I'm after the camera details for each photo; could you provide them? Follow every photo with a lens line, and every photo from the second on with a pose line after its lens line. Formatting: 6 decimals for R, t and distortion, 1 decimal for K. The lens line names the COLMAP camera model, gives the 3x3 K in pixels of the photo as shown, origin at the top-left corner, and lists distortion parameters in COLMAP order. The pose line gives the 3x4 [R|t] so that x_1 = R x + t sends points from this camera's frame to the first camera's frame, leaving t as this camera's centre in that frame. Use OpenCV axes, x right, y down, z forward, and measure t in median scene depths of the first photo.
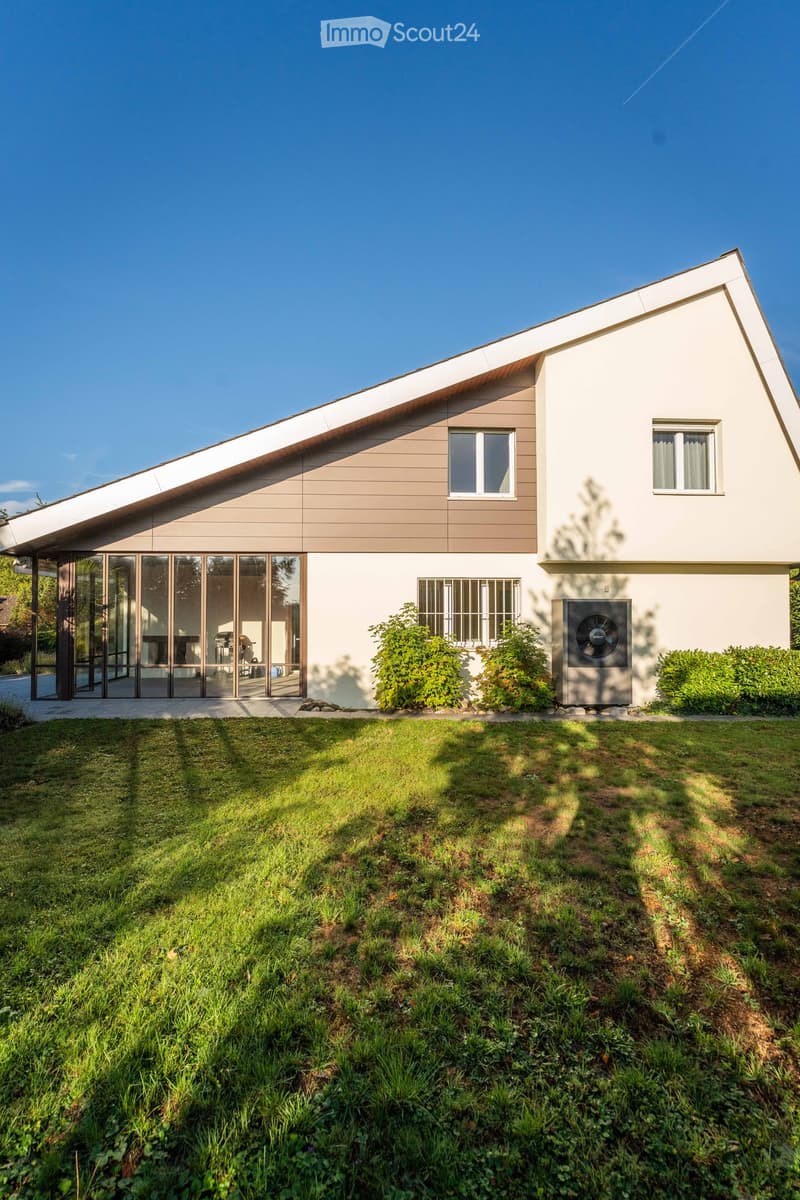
lens RADIAL K [[520.1, 0, 397.2], [0, 520.1, 604.7], [0, 0, 1]] dist [0.000008, 0.000328]
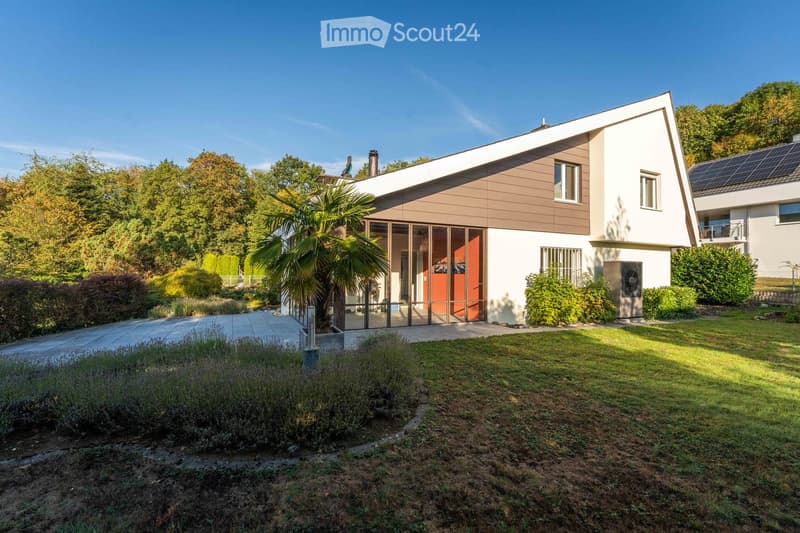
lens RADIAL K [[346.7, 0, 400.0], [0, 346.7, 266.5], [0, 0, 1]] dist [0.000008, 0.000328]
pose [[0.922439, 0.014258, 0.385881, -0.812737], [-0.014533, 0.999892, -0.002203, 0.022342], [-0.385870, -0.003576, 0.922546, 0.145272]]
